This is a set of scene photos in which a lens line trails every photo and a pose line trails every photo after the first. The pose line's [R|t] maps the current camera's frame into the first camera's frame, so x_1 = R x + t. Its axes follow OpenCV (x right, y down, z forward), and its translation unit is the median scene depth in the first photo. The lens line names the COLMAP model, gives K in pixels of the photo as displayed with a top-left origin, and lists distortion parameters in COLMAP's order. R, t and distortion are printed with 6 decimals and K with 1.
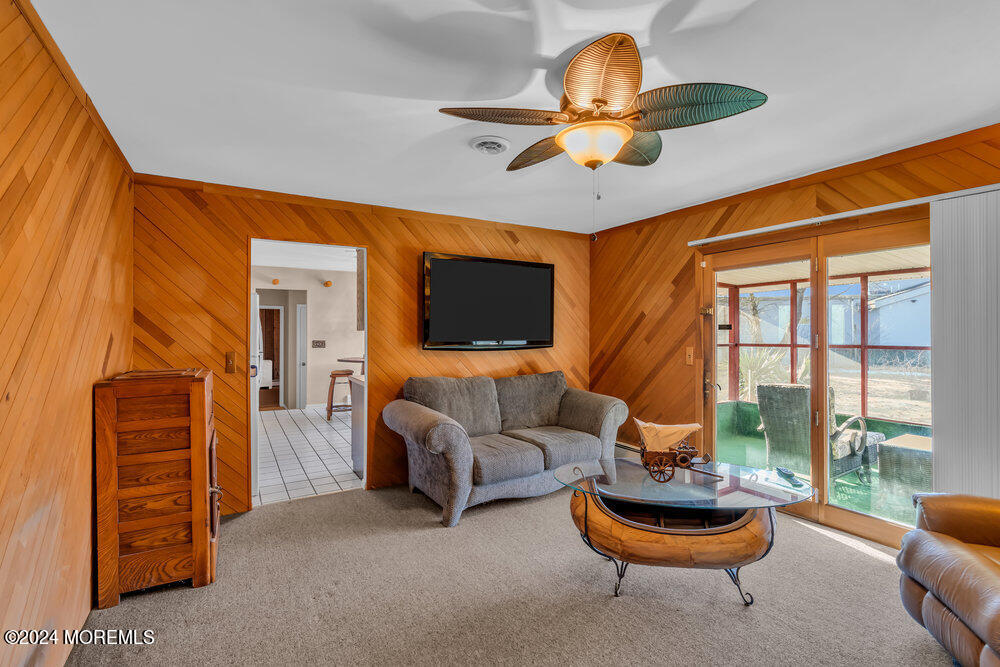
lens RADIAL K [[456.9, 0, 506.1], [0, 456.9, 335.3], [0, 0, 1]] dist [-0.002395, -0.000192]
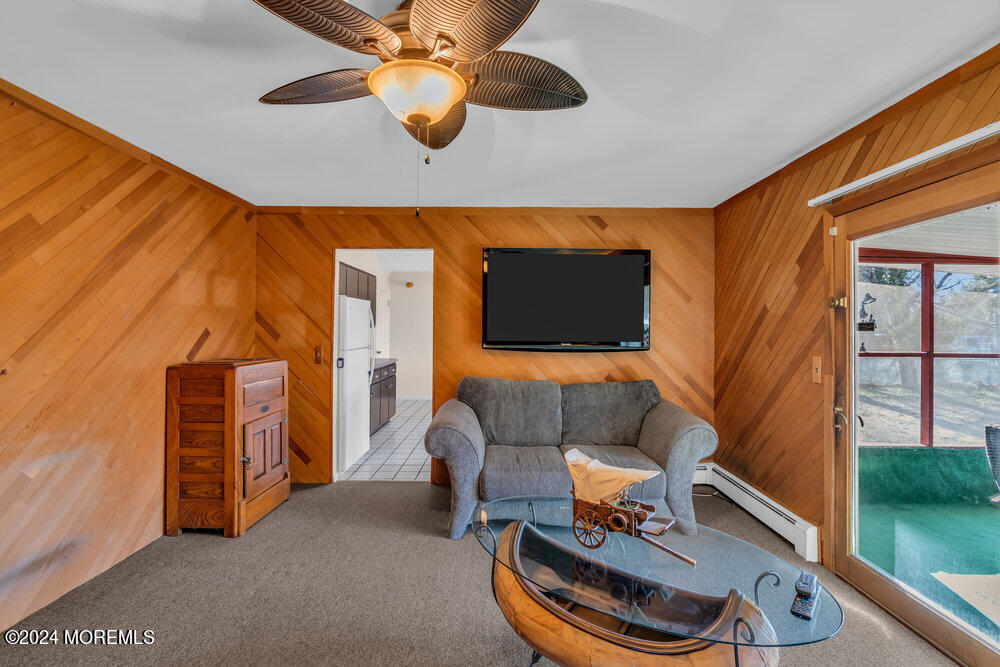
lens RADIAL K [[452.1, 0, 500.2], [0, 452.1, 327.2], [0, 0, 1]] dist [-0.003243, 0.000007]
pose [[0.860070, 0.004738, -0.510153, 0.377674], [-0.012427, 0.999855, -0.011664, -0.004000], [0.510024, 0.016372, 0.860004, 0.215069]]
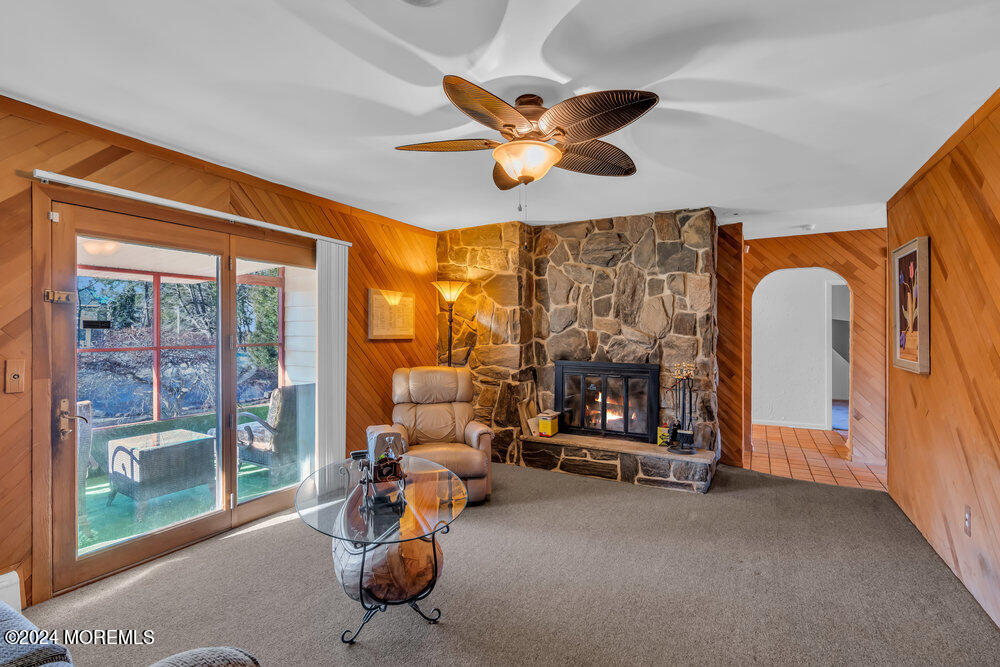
lens RADIAL K [[456.9, 0, 506.1], [0, 456.9, 335.3], [0, 0, 1]] dist [-0.002395, -0.000192]
pose [[-0.502329, -0.000919, 0.864676, -0.393384], [0.006505, 0.999967, 0.004842, -0.002049], [-0.864652, 0.008057, -0.502306, 0.853626]]
